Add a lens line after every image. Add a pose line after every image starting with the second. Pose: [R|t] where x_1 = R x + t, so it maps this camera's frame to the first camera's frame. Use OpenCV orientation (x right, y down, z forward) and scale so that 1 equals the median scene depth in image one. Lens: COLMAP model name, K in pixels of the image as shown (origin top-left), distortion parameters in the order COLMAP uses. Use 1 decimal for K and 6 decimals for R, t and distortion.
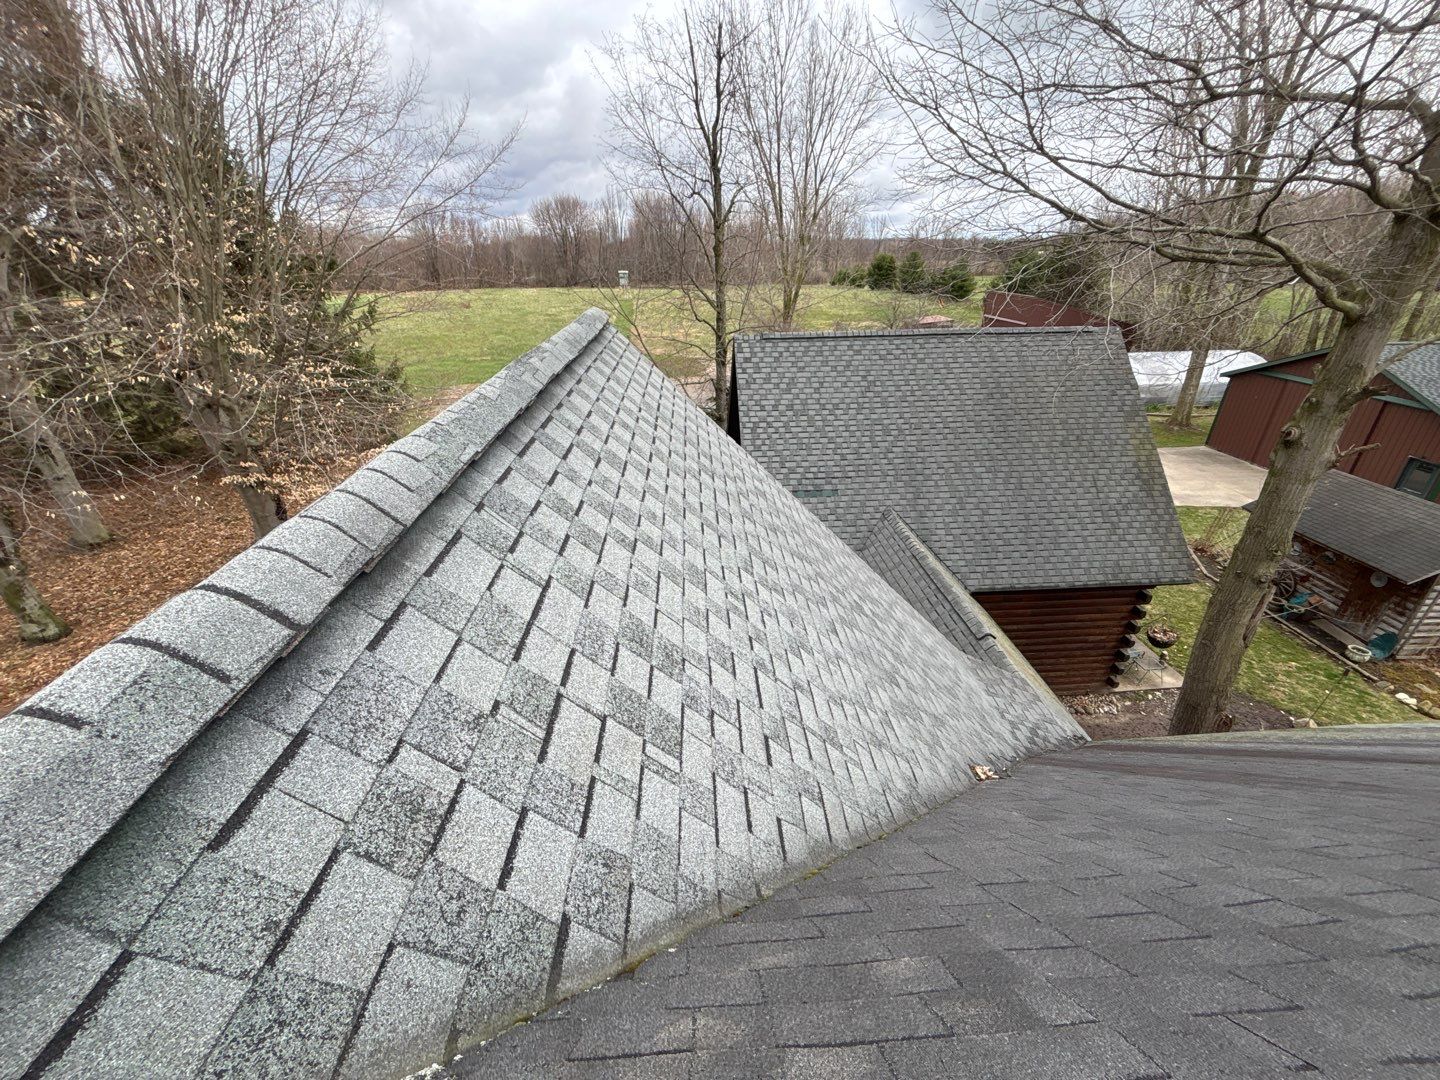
lens RADIAL K [[576.0, 0, 714.7], [0, 576.0, 547.0], [0, 0, 1]] dist [0.002984, 0.001581]
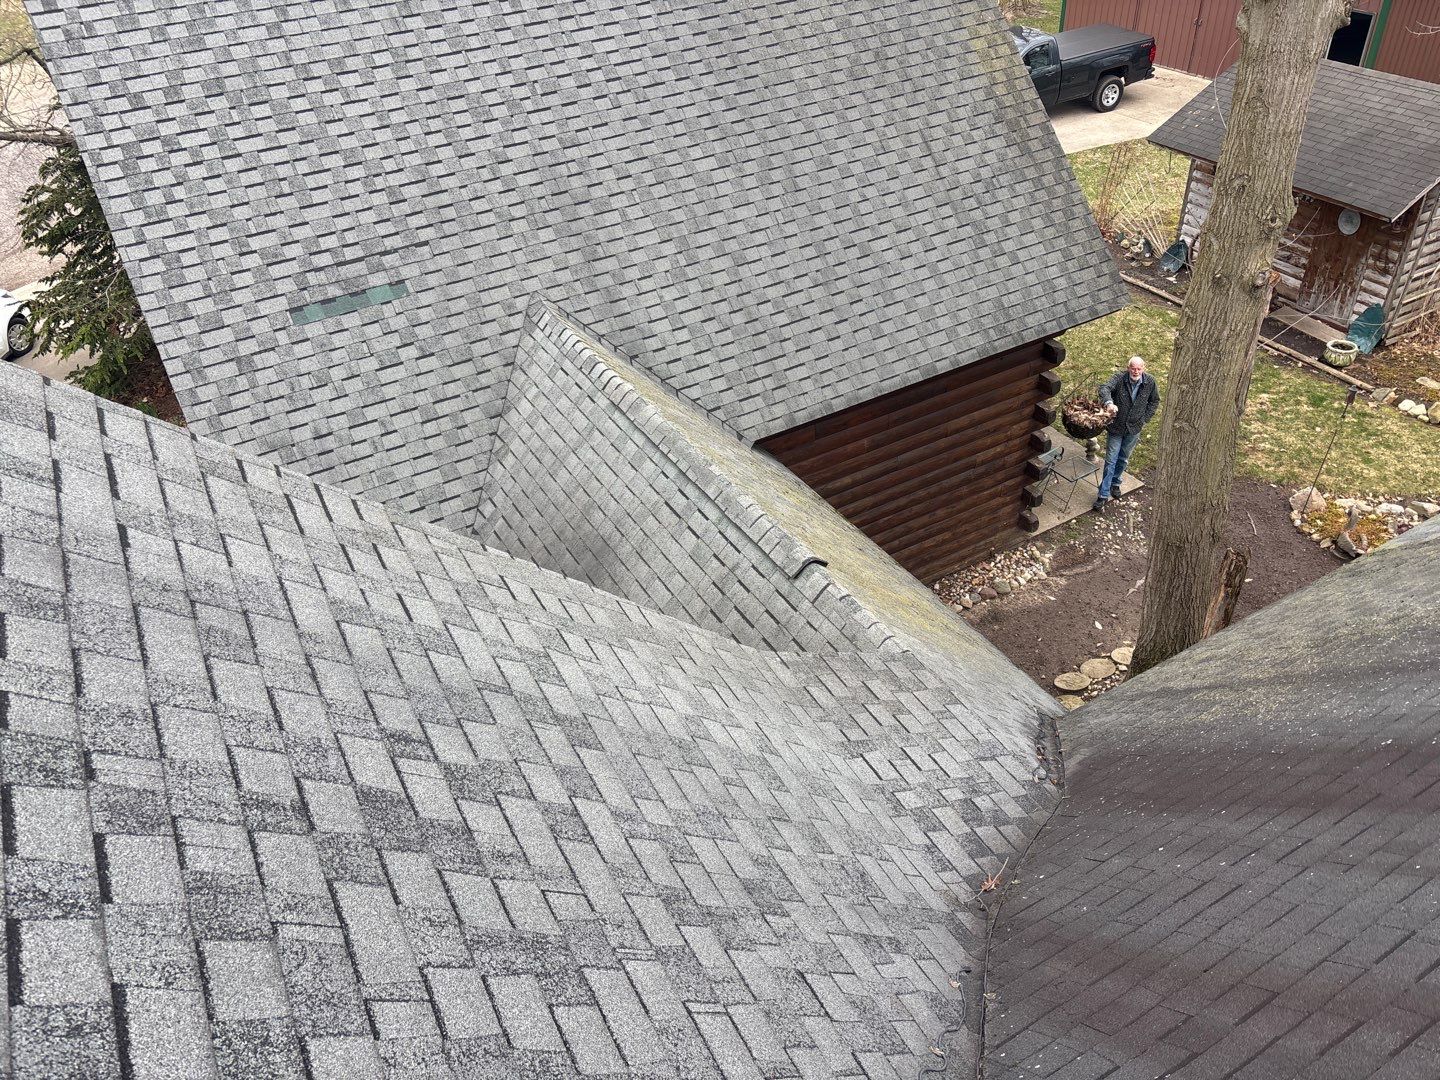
lens RADIAL K [[1084.6, 0, 711.0], [0, 1084.6, 524.8], [0, 0, 1]] dist [0.060117, -0.055062]
pose [[0.895089, -0.298043, 0.331641, 0.098811], [0.245279, 0.950253, 0.191982, -0.029918], [-0.372362, -0.090496, 0.923665, 0.190443]]
